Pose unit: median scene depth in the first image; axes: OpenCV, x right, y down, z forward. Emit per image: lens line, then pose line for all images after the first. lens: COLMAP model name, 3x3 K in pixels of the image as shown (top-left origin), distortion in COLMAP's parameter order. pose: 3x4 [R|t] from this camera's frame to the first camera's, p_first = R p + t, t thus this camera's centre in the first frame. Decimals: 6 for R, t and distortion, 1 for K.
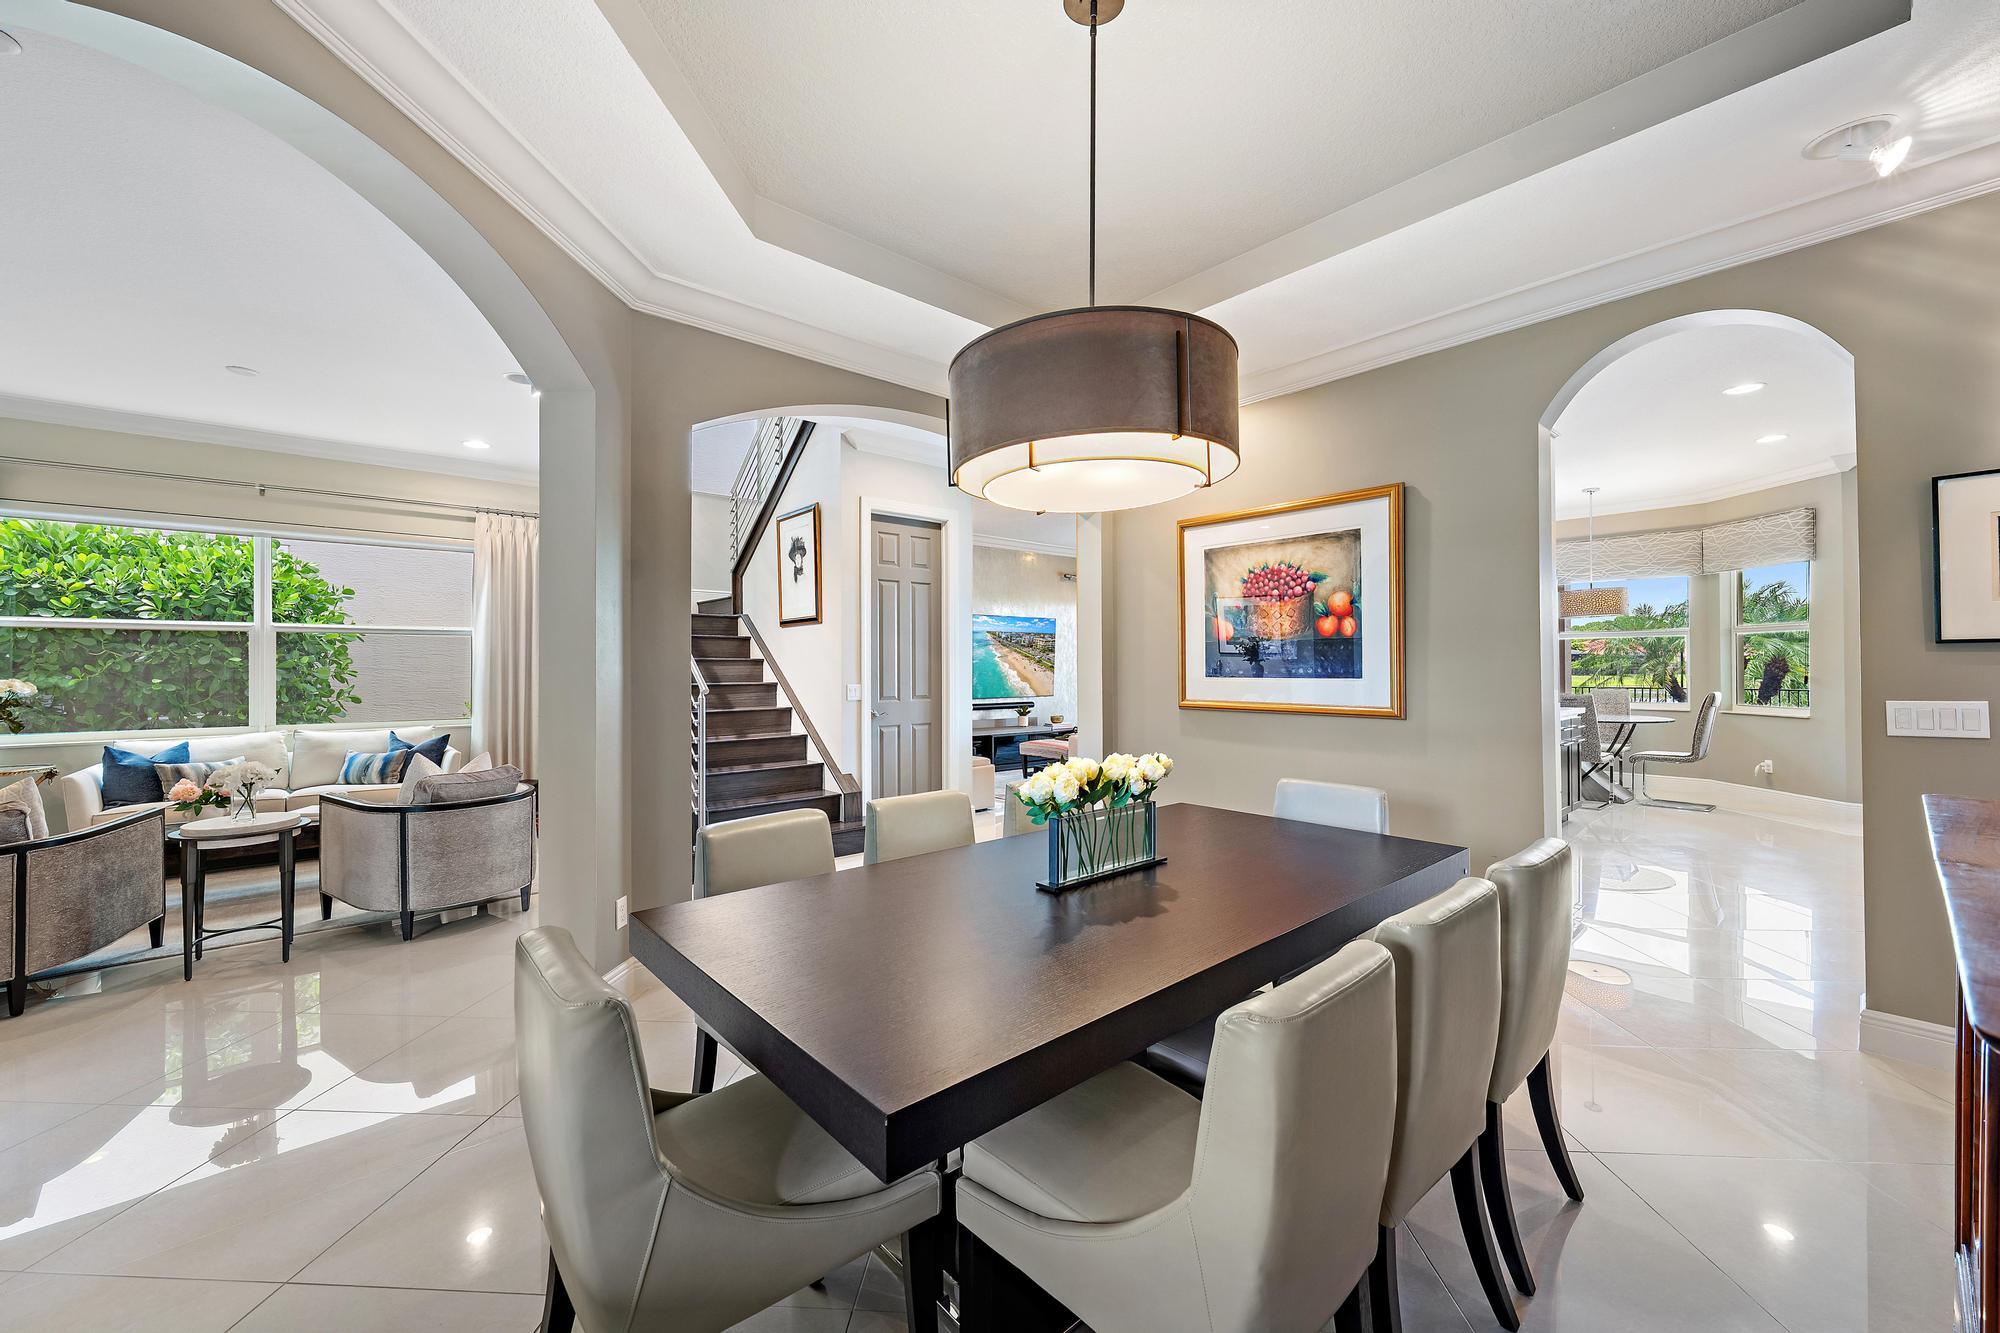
lens RADIAL K [[779.4, 0, 1001.5], [0, 779.4, 661.3], [0, 0, 1]] dist [0.000221, 0.000489]
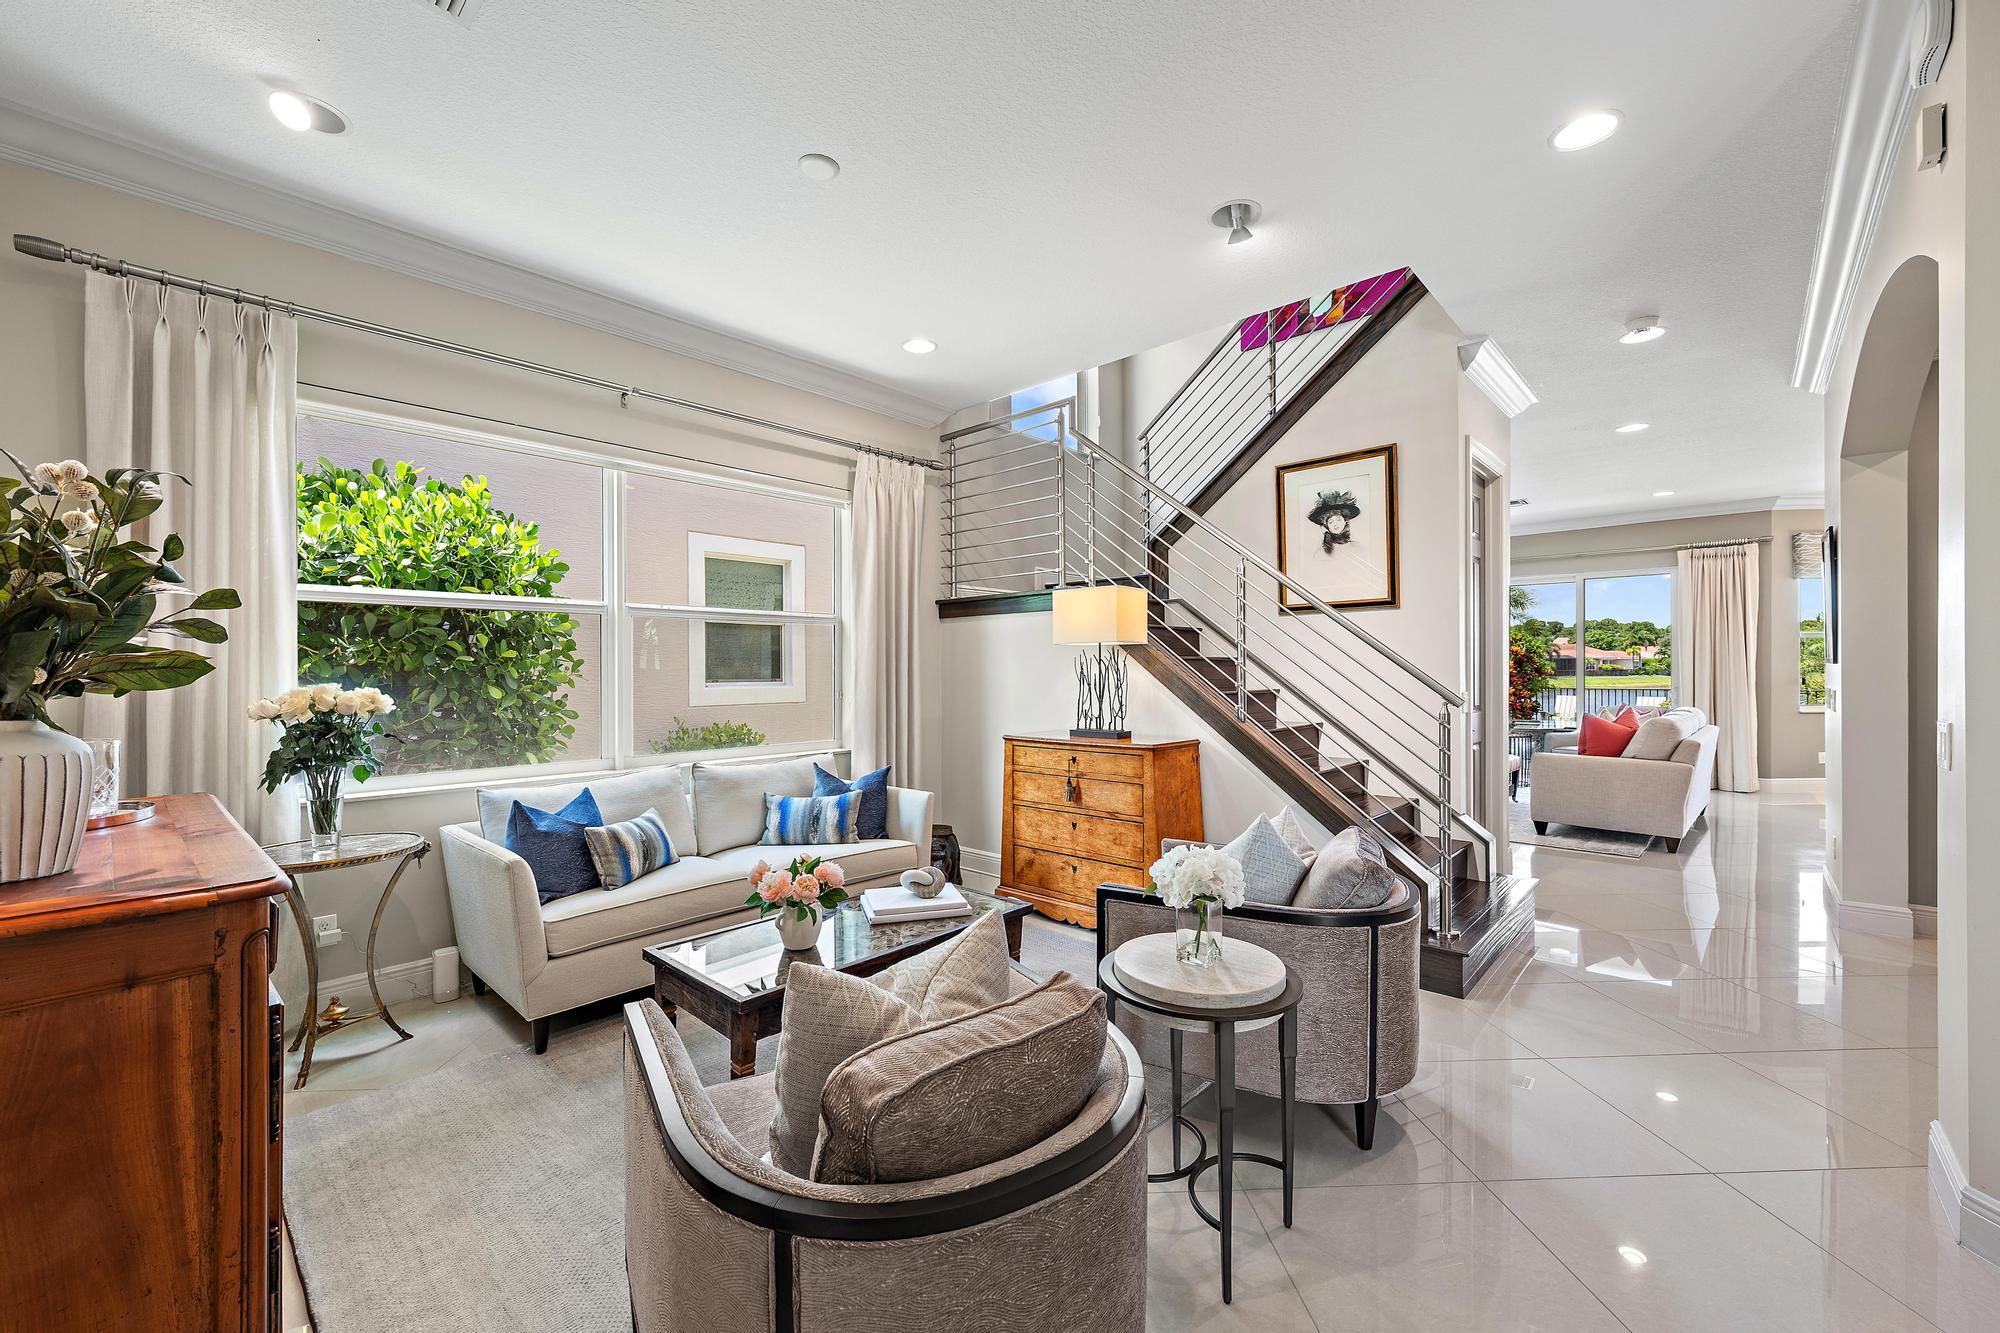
lens RADIAL K [[794.1, 0, 1000.0], [0, 794.1, 666.5], [0, 0, 1]] dist [0.002102, 0.000106]
pose [[0.995237, -0.001298, 0.097480, -0.723633], [0.001141, 0.999998, 0.001667, 0.004964], [-0.097482, -0.001548, 0.995236, 0.308799]]
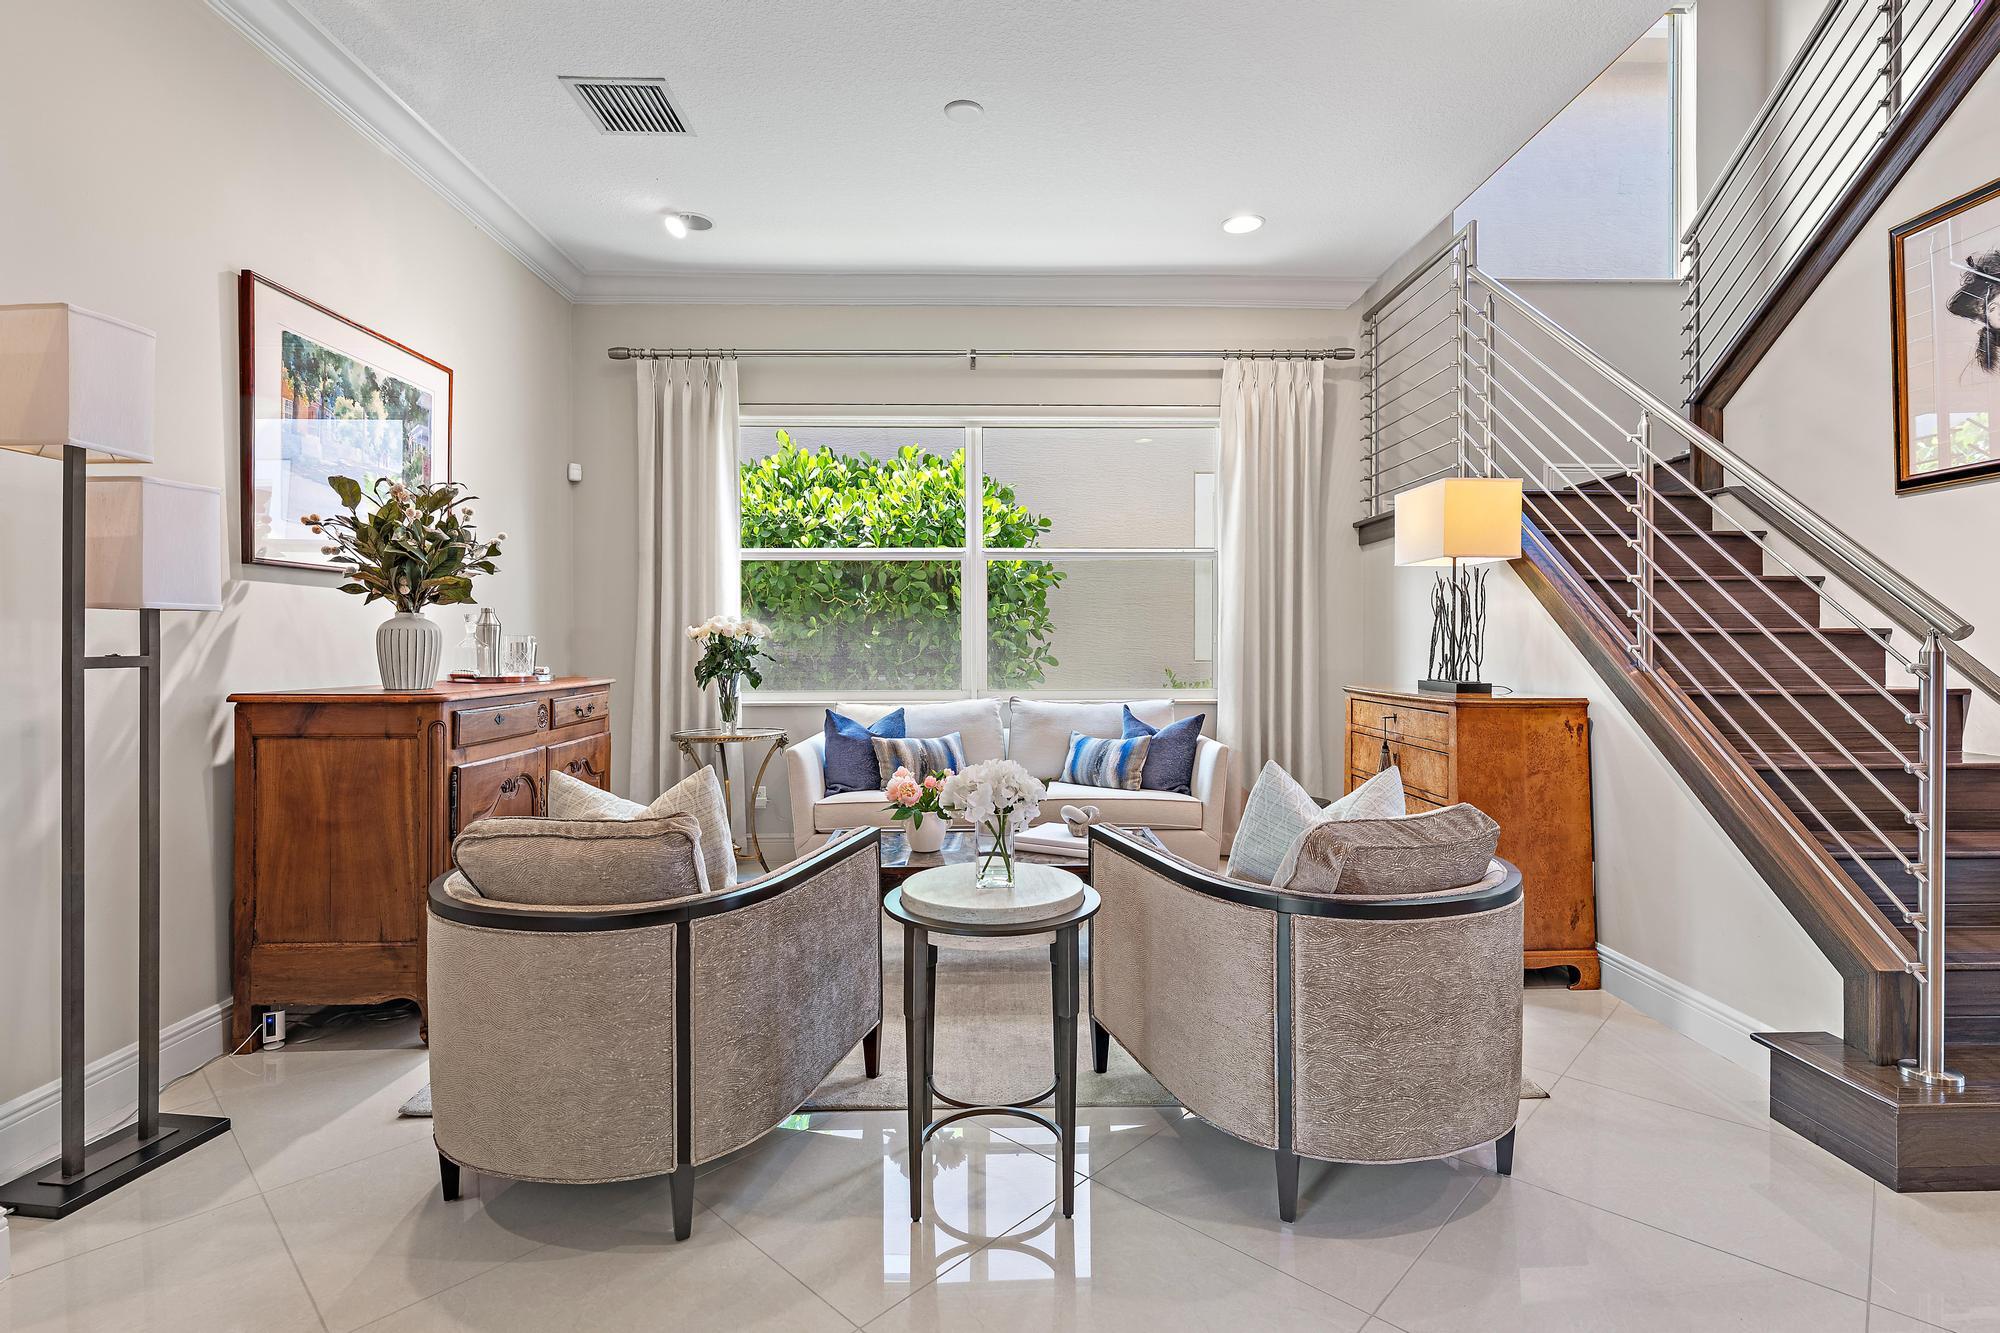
lens RADIAL K [[946.4, 0, 1008.1], [0, 946.4, 640.6], [0, 0, 1]] dist [-0.001137, 0.000119]
pose [[0.771539, 0.000463, -0.636182, -0.379743], [0.004162, 0.999975, 0.005775, 0.033584], [0.636169, -0.007104, 0.771517, 0.356601]]
